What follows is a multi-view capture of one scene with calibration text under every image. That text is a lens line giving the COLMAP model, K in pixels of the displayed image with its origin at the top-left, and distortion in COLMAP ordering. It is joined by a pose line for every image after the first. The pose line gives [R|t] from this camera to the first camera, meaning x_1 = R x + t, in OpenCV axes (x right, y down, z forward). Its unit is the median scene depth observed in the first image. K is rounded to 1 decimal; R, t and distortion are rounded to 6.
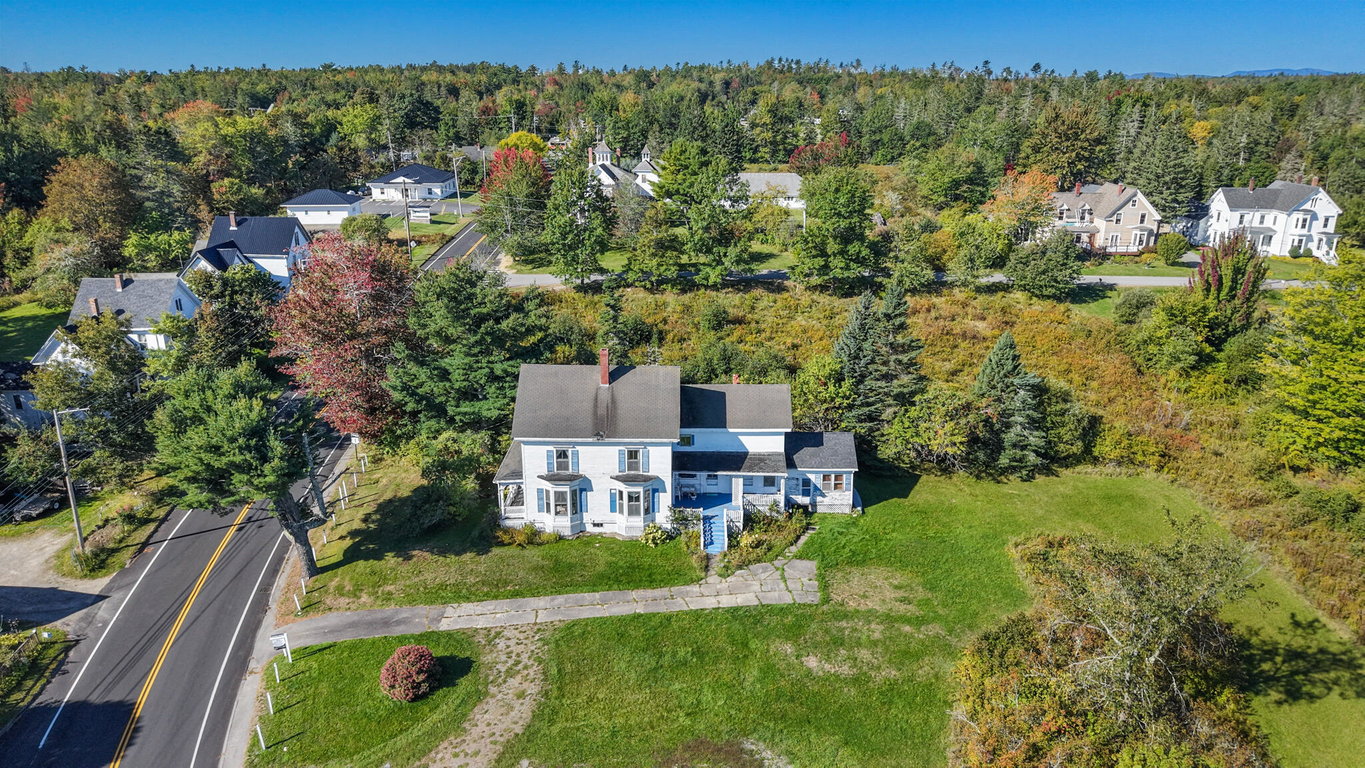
lens RADIAL K [[907.6, 0, 674.3], [0, 907.6, 380.4], [0, 0, 1]] dist [0.024970, -0.035413]
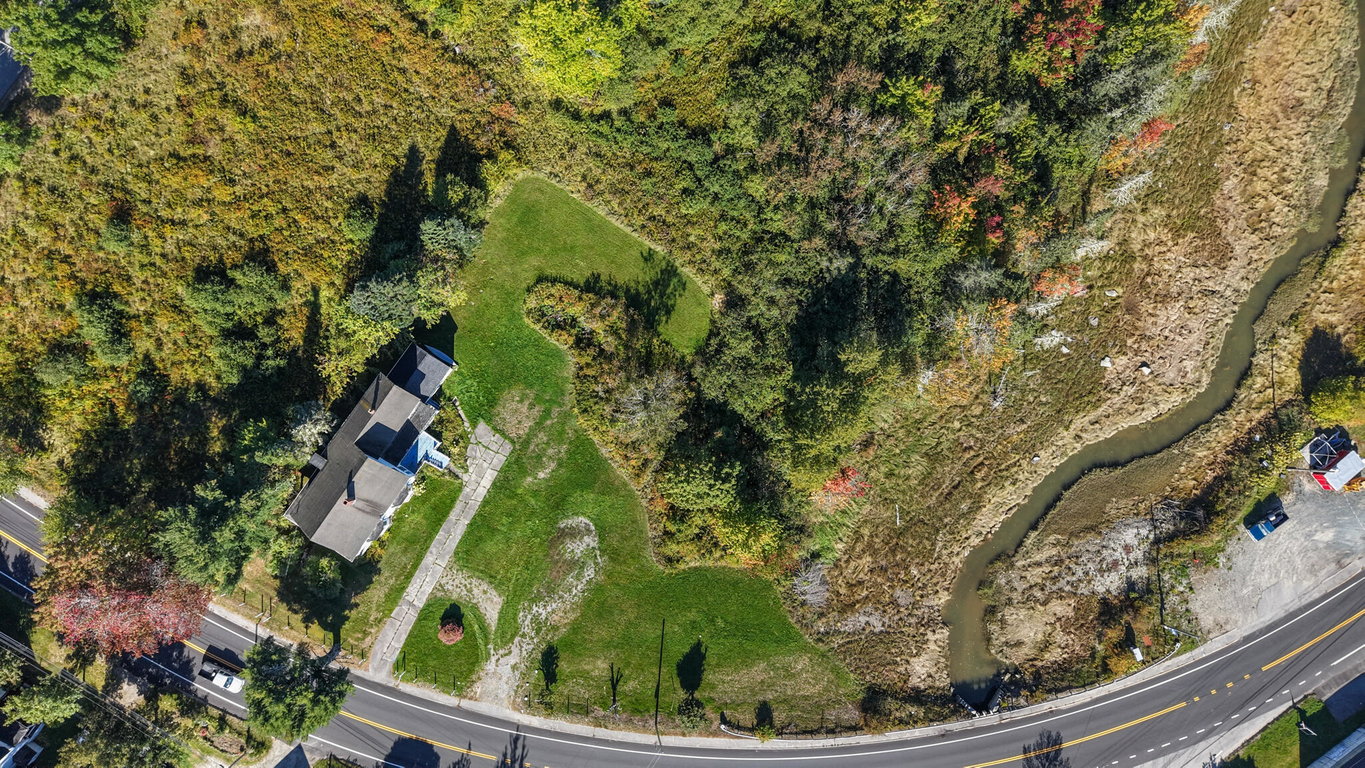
lens RADIAL K [[912.8, 0, 685.8], [0, 912.8, 356.6], [0, 0, 1]] dist [0.075043, -0.139469]
pose [[0.547121, -0.834117, 0.070055, 0.364225], [0.211395, 0.218669, 0.952626, -1.551983], [-0.809920, -0.506393, 0.295966, 0.150806]]
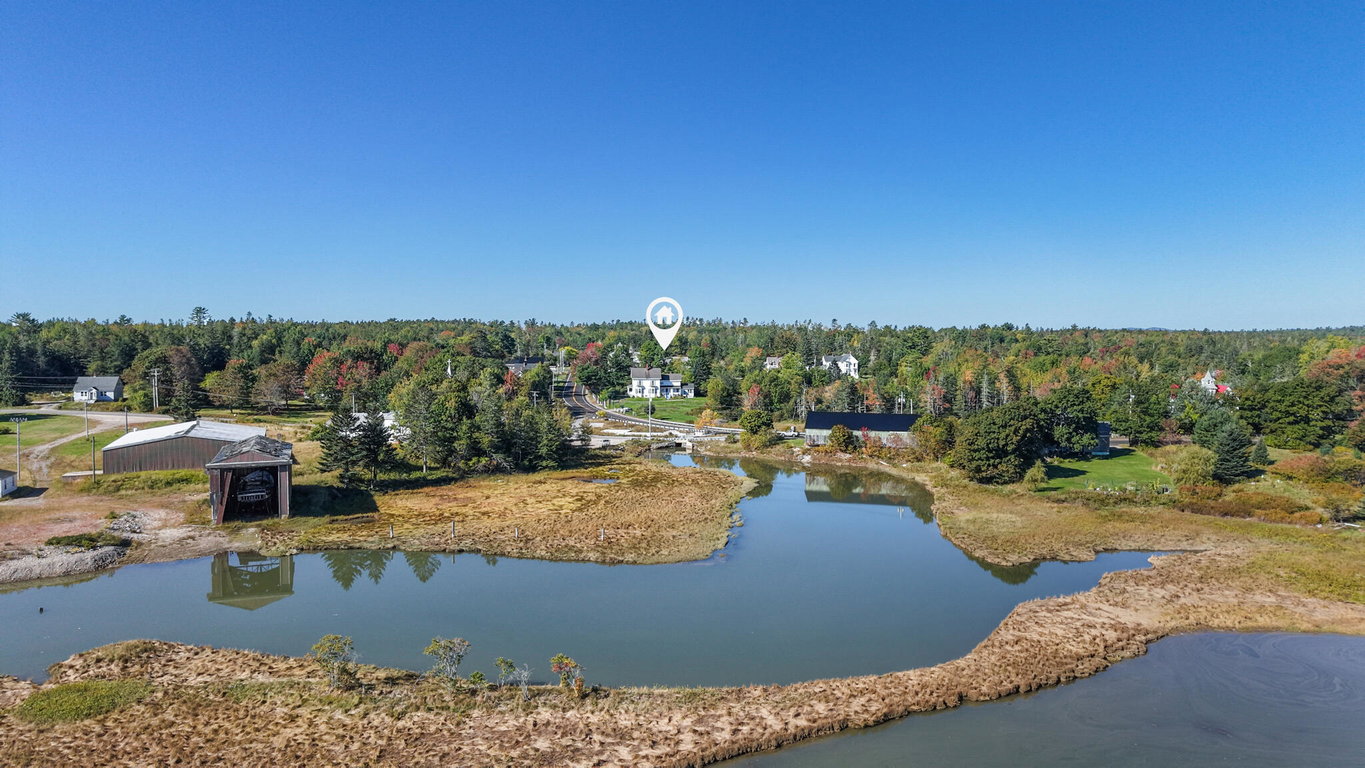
lens RADIAL K [[911.1, 0, 682.5], [0, 911.1, 384.0], [0, 0, 1]] dist [0.029348, -0.035146]
pose [[0.995038, -0.002900, 0.099456, -0.416623], [0.029090, 0.964380, -0.262915, 1.552873], [-0.095151, 0.264503, 0.959679, -4.327188]]
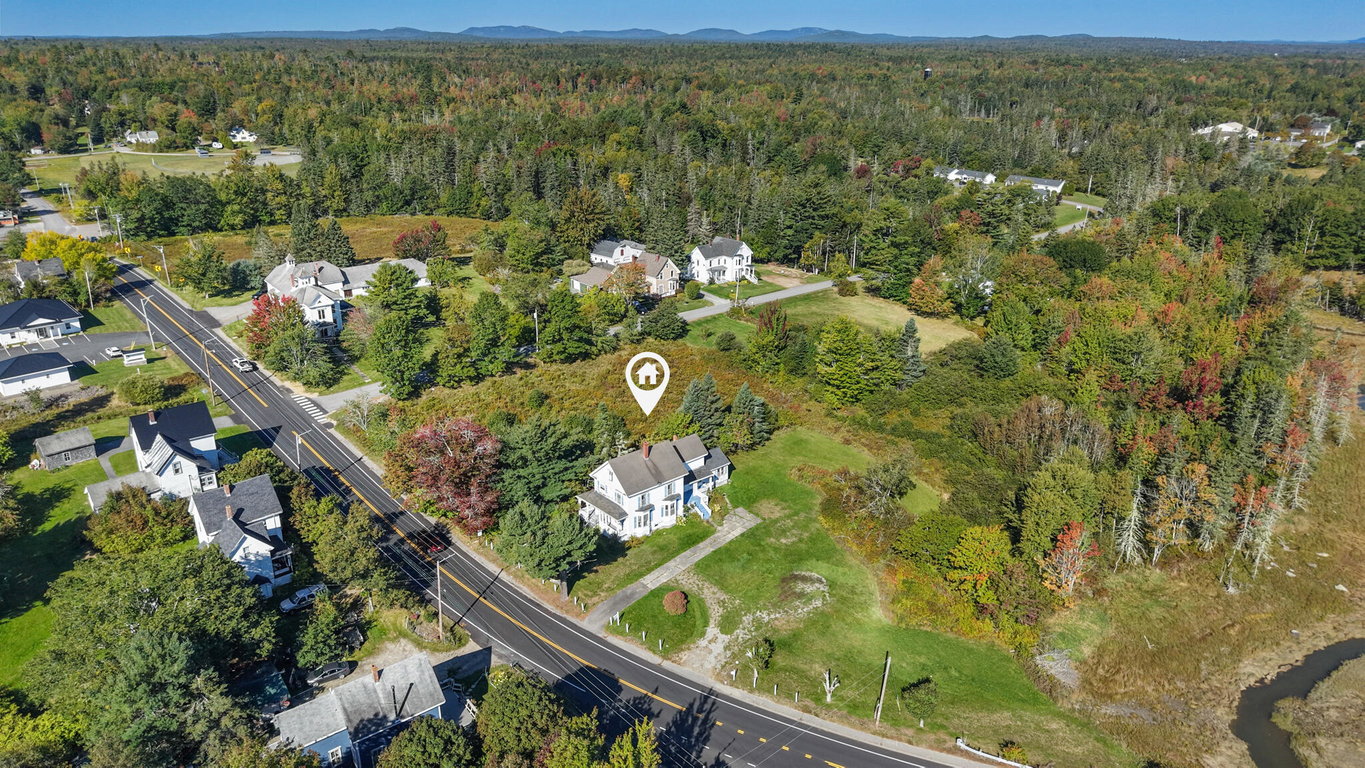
lens RADIAL K [[911.1, 0, 682.5], [0, 911.1, 384.0], [0, 0, 1]] dist [0.029348, -0.035146]
pose [[0.736004, -0.233923, 0.635278, -1.310892], [0.202771, 0.971495, 0.122804, -0.404269], [-0.645896, 0.038432, 0.762457, -0.645812]]
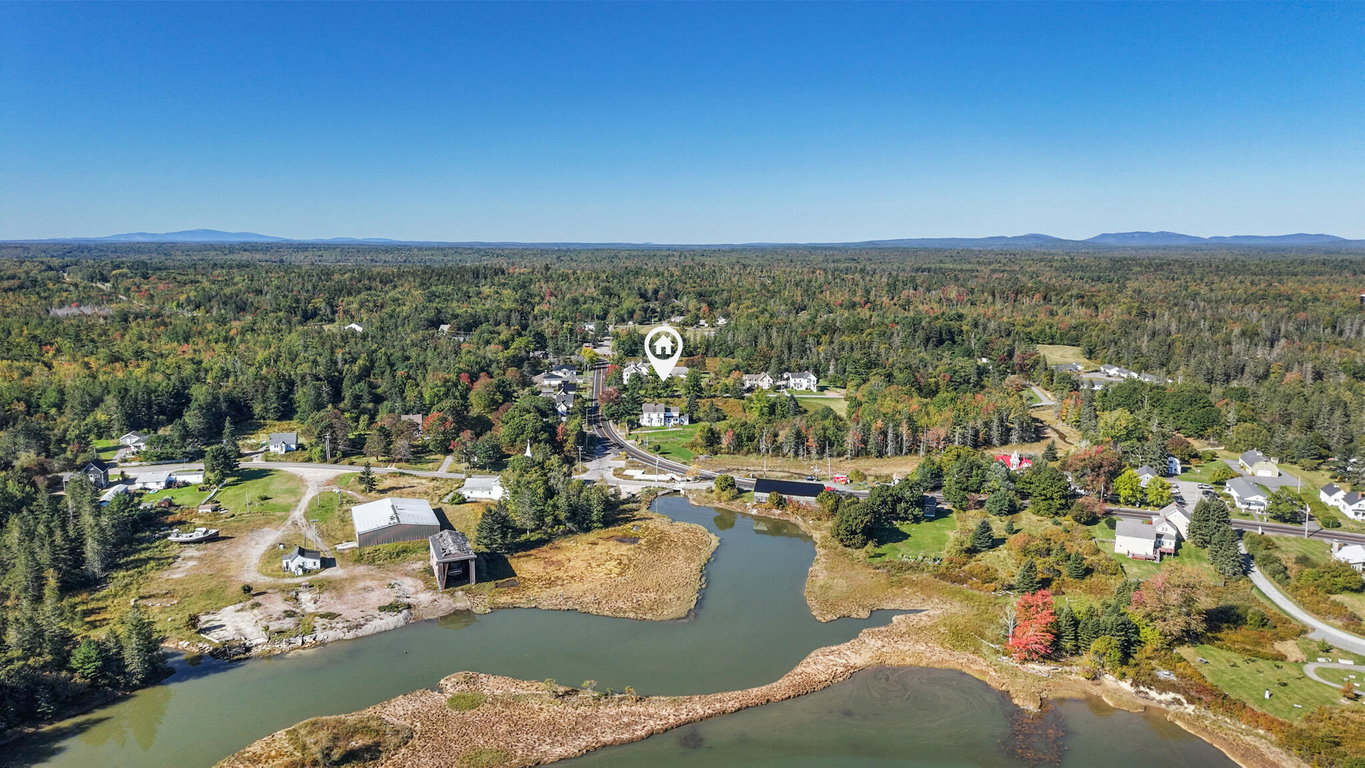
lens RADIAL K [[912.8, 0, 685.8], [0, 912.8, 356.6], [0, 0, 1]] dist [0.075043, -0.139469]
pose [[0.995152, -0.006218, 0.098149, -0.567710], [0.024467, 0.982275, -0.185842, 1.031410], [-0.095254, 0.187343, 0.977665, -6.600938]]
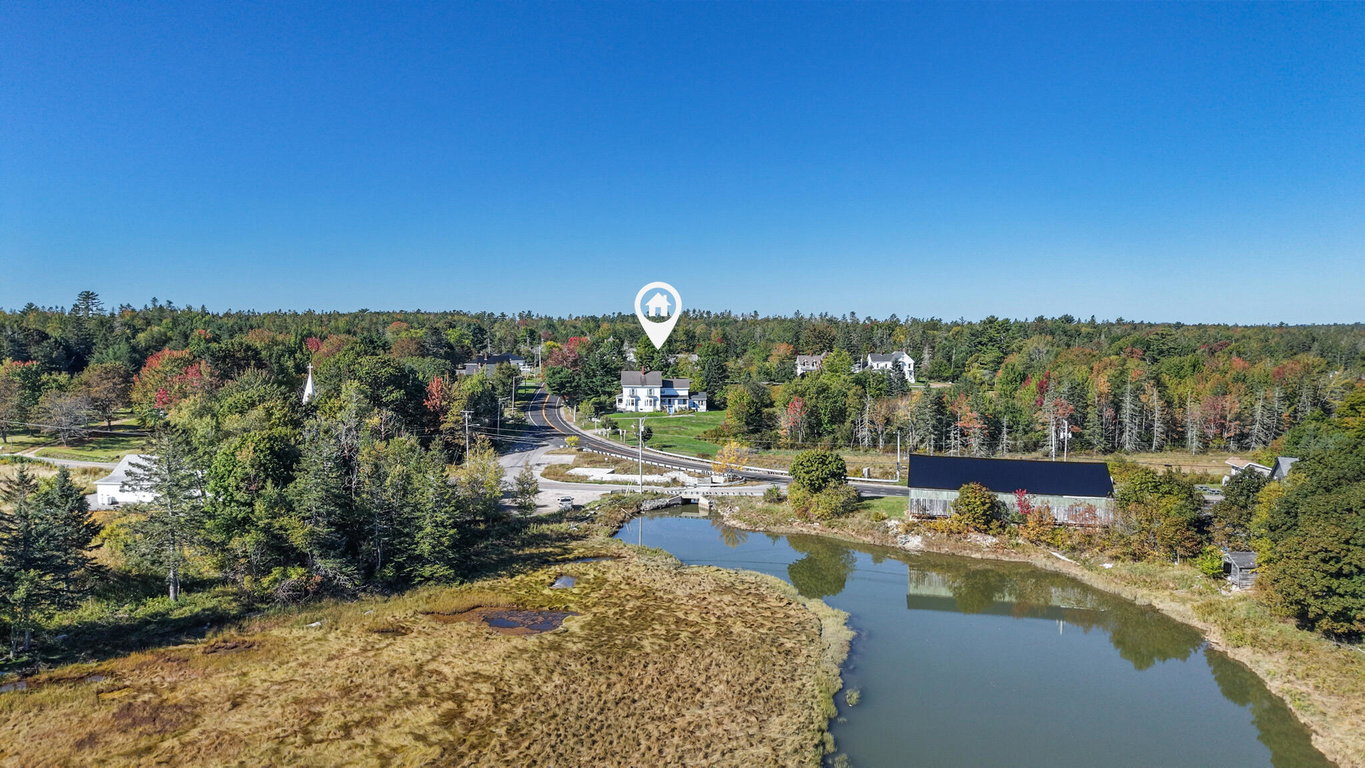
lens RADIAL K [[907.6, 0, 674.3], [0, 907.6, 380.4], [0, 0, 1]] dist [0.024970, -0.035413]
pose [[0.996396, -0.000297, 0.084822, -0.283193], [0.022500, 0.965096, -0.260927, 1.095241], [-0.081784, 0.261895, 0.961625, -2.910331]]
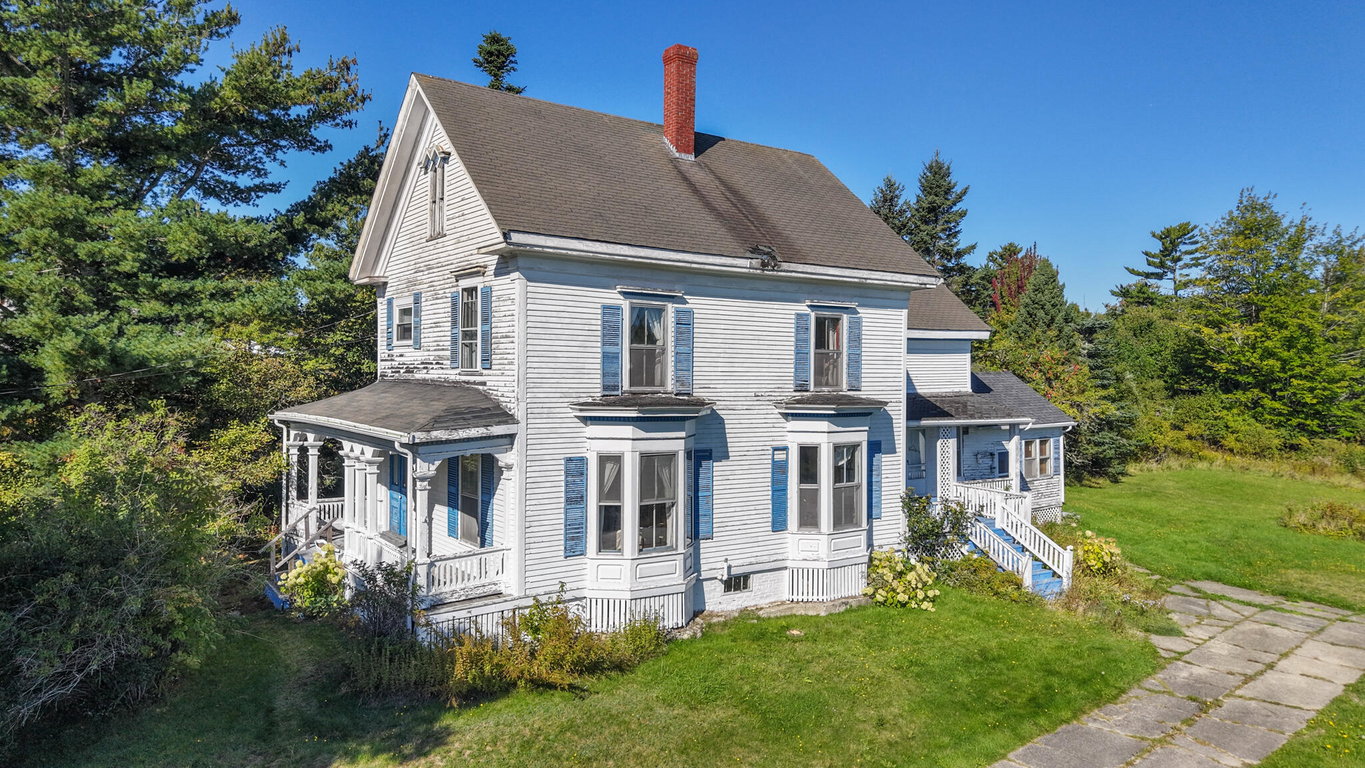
lens RADIAL K [[911.1, 0, 682.5], [0, 911.1, 384.0], [0, 0, 1]] dist [0.029348, -0.035146]
pose [[0.803493, 0.000799, 0.595314, -0.282746], [0.176072, 0.954941, -0.238927, 0.168764], [-0.568681, 0.296794, 0.767147, 0.778222]]
